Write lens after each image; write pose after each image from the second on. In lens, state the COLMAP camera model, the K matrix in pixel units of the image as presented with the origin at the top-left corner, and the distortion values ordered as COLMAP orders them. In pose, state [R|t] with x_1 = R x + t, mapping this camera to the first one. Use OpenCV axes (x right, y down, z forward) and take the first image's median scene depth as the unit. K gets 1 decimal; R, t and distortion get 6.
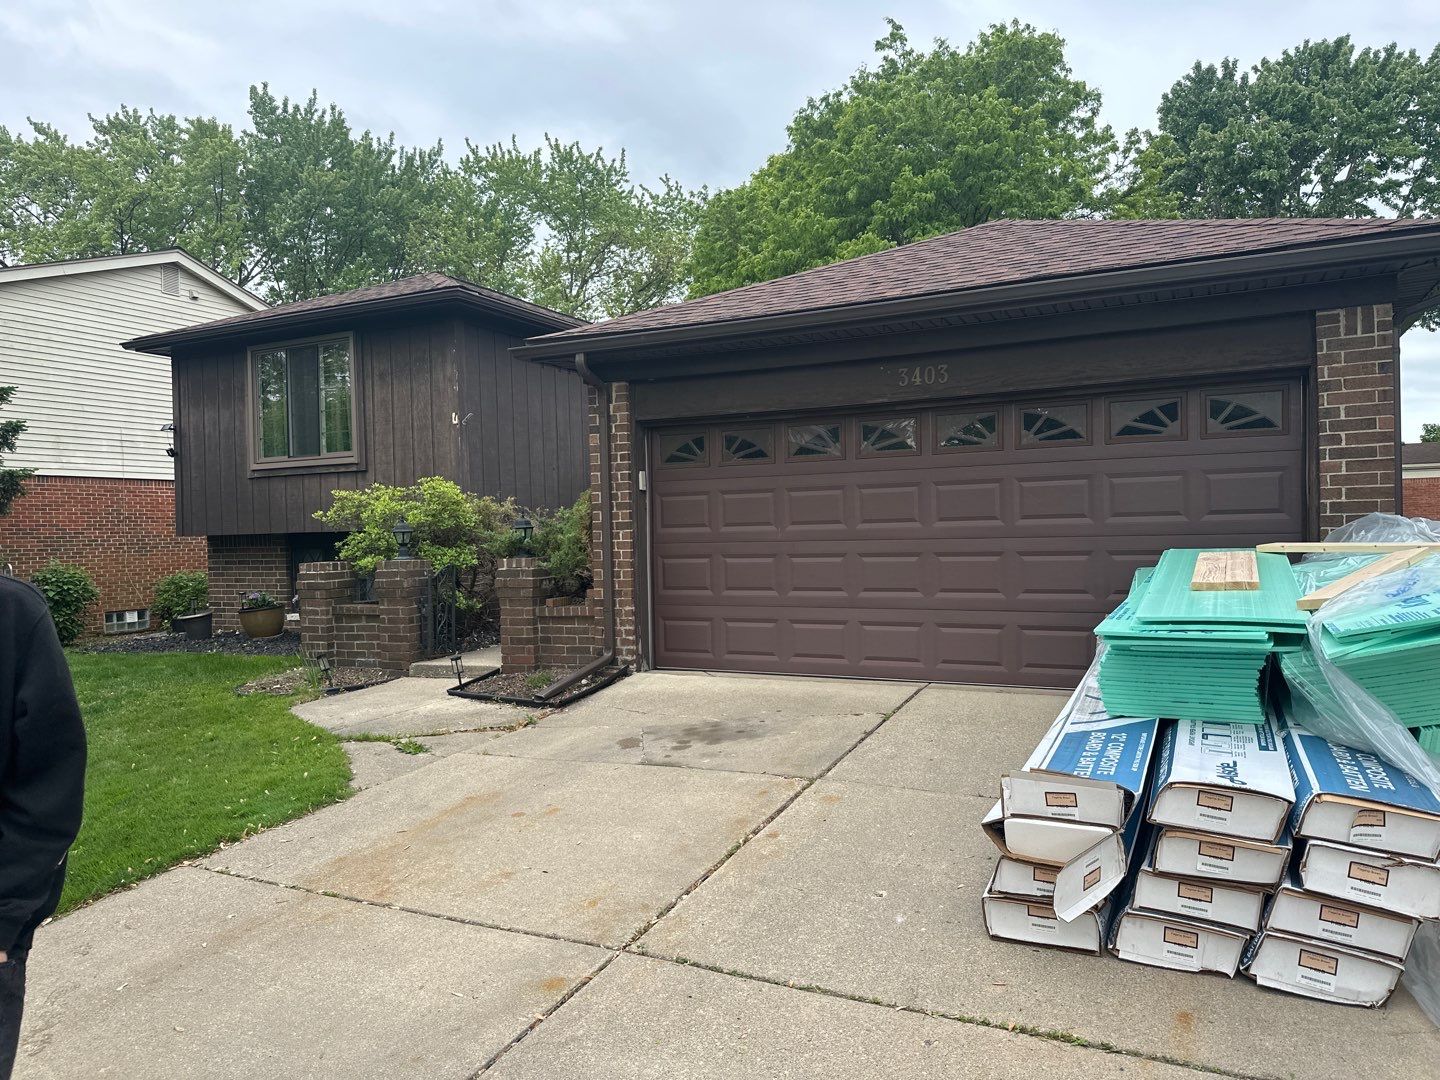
lens RADIAL K [[998.7, 0, 720.0], [0, 998.7, 540.0], [0, 0, 1]] dist [0.109988, -0.175046]
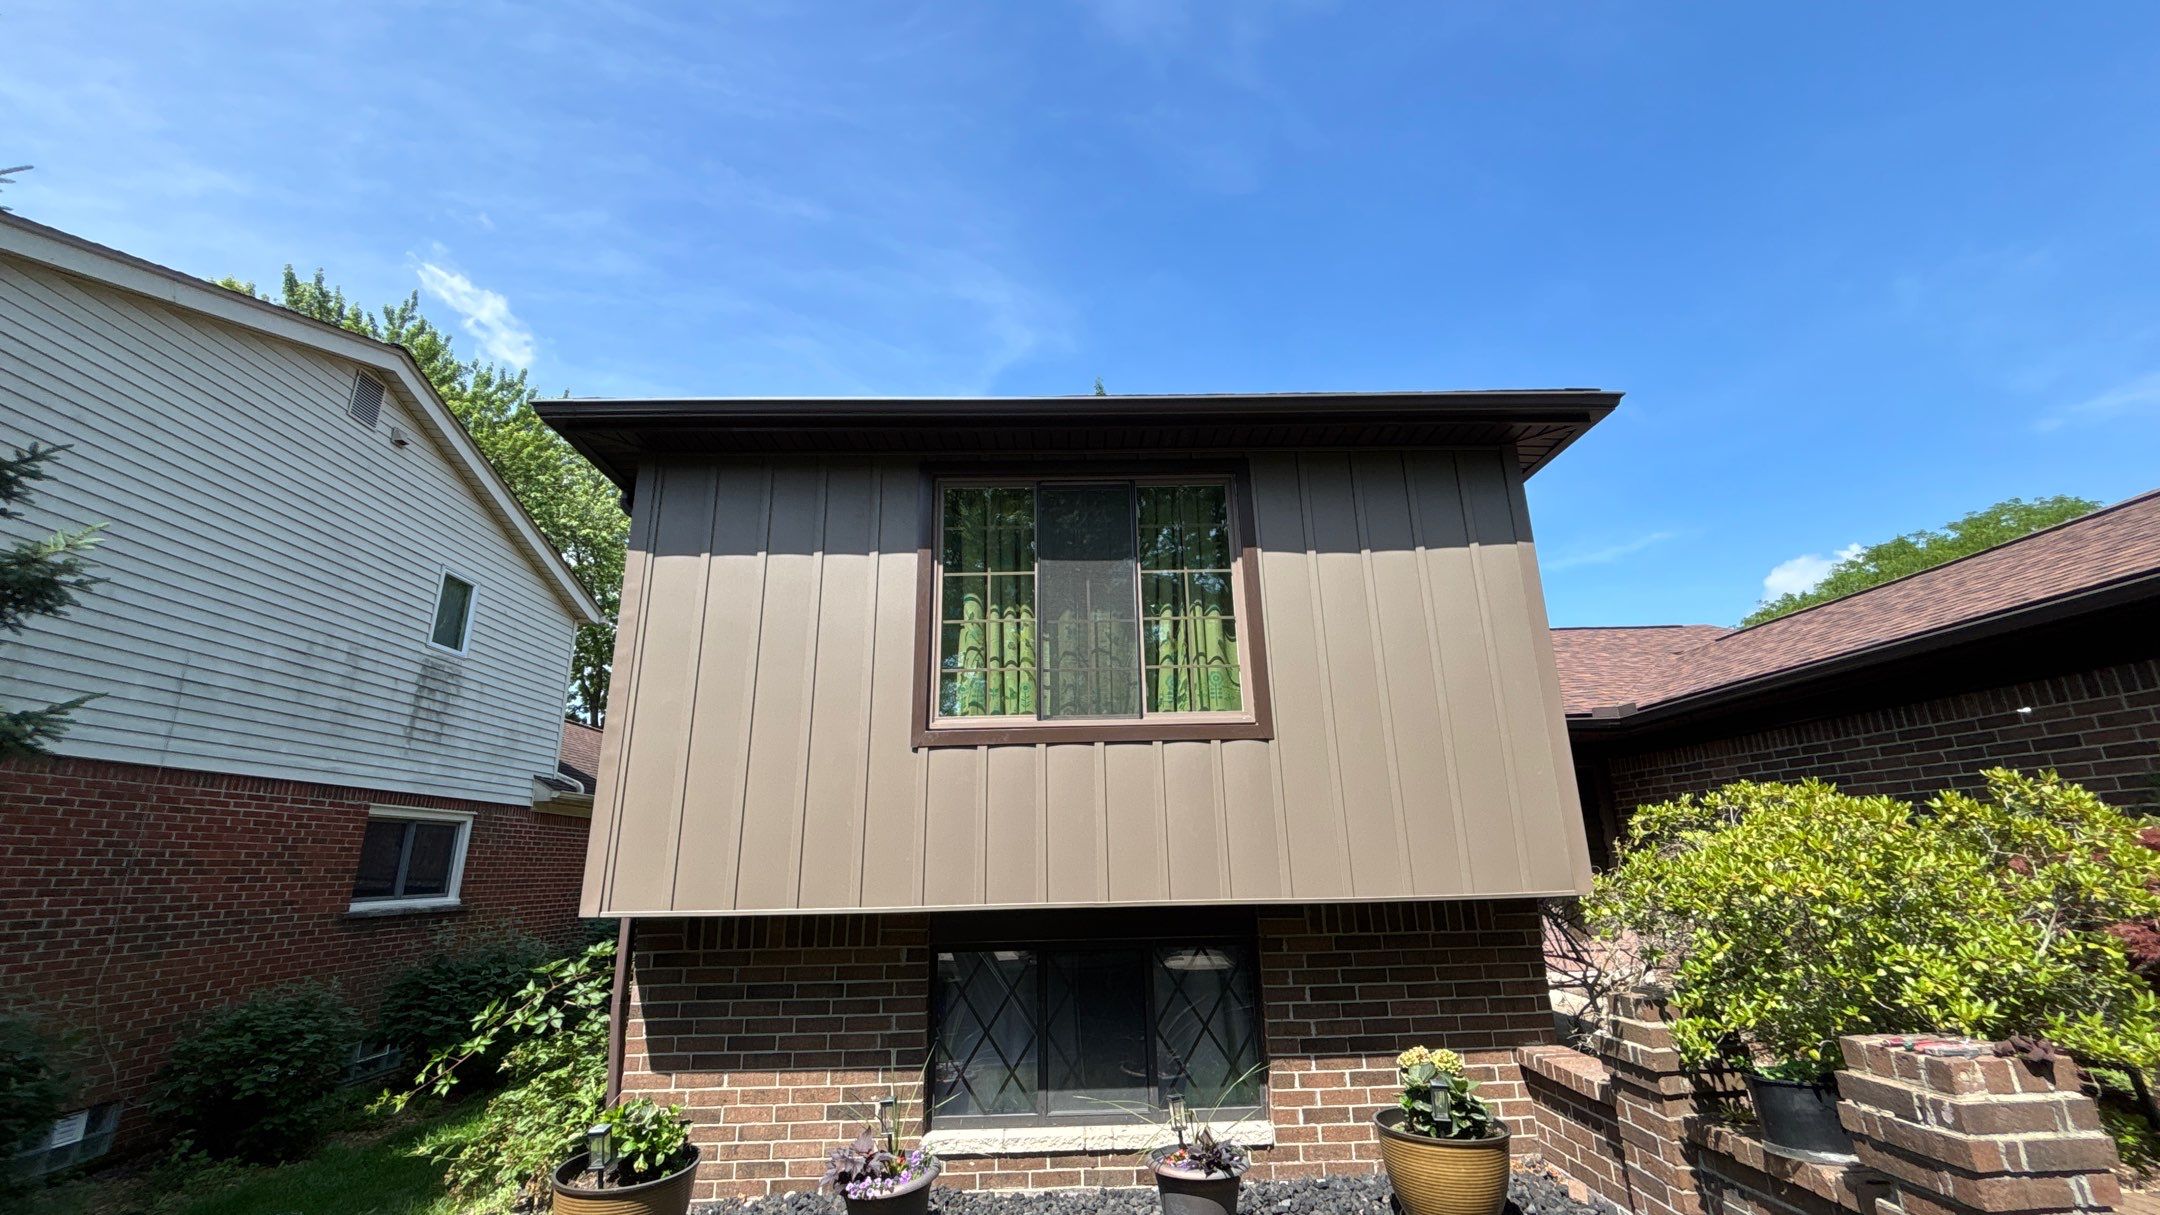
lens RADIAL K [[867.4, 0, 1080.0], [0, 867.4, 607.5], [0, 0, 1]] dist [0.001482, -0.000175]
pose [[0.884505, 0.140962, 0.444726, -0.624531], [0.001413, 0.952447, -0.304702, -0.018693], [-0.466529, 0.270139, 0.842245, 0.739009]]
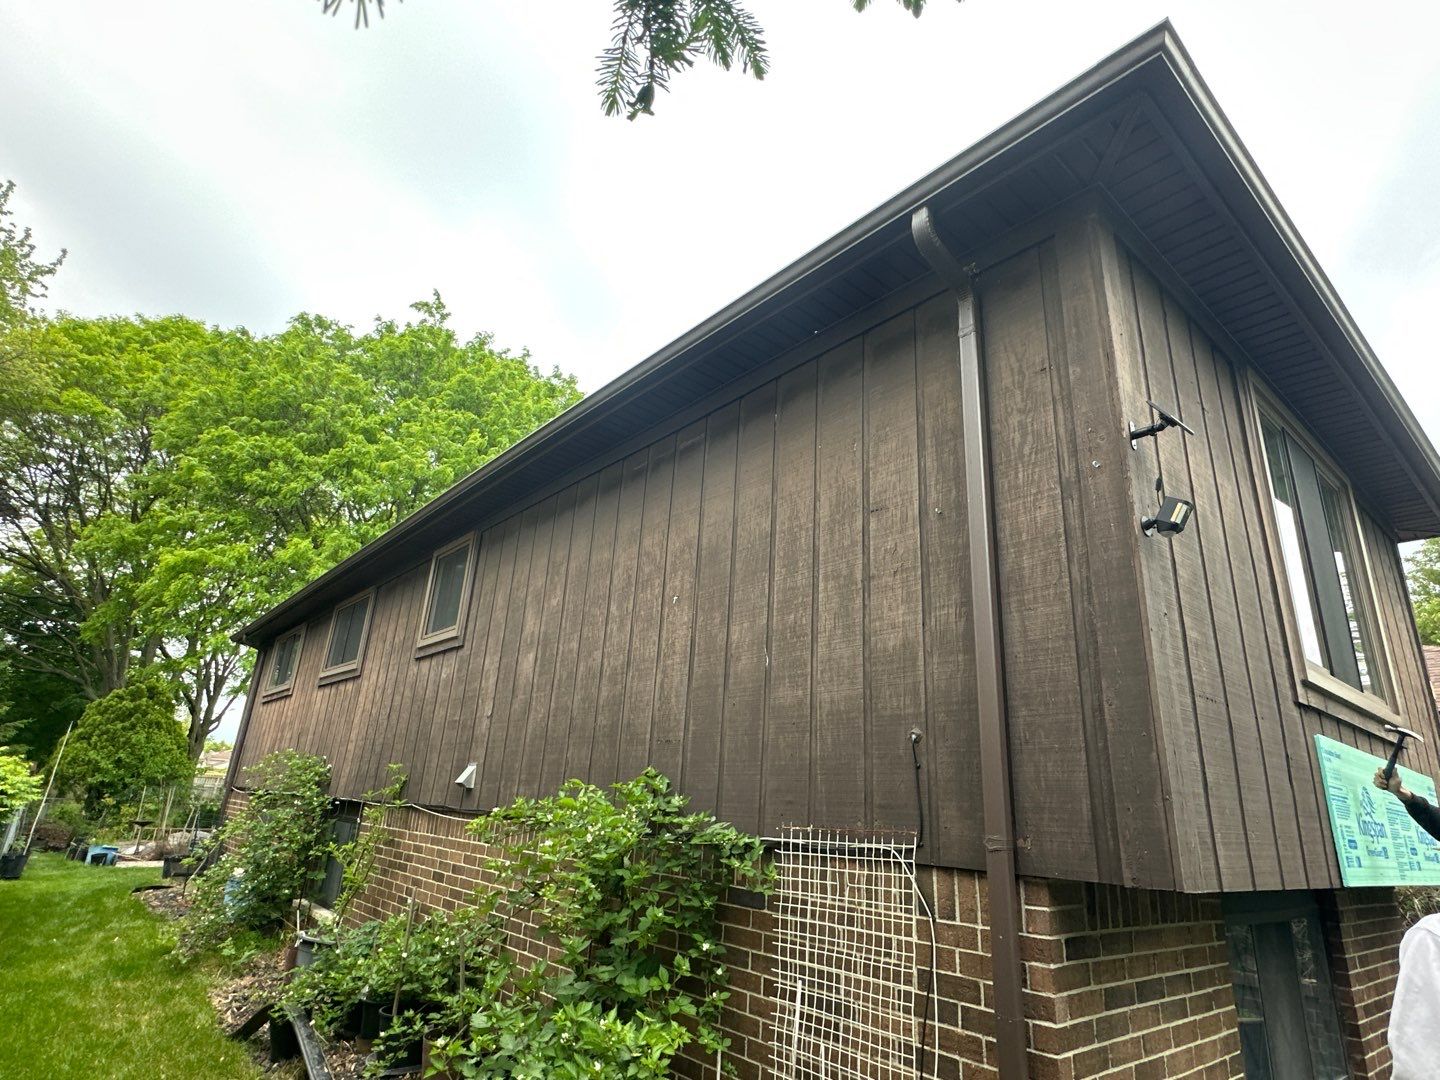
lens RADIAL K [[779.4, 0, 720.0], [0, 779.4, 540.0], [0, 0, 1]] dist [0.000124, 0.000458]
pose [[0.391061, 0.349532, 0.851410, -0.856158], [-0.059956, 0.932789, -0.355402, -0.010372], [-0.918410, 0.087937, 0.385734, 1.188892]]
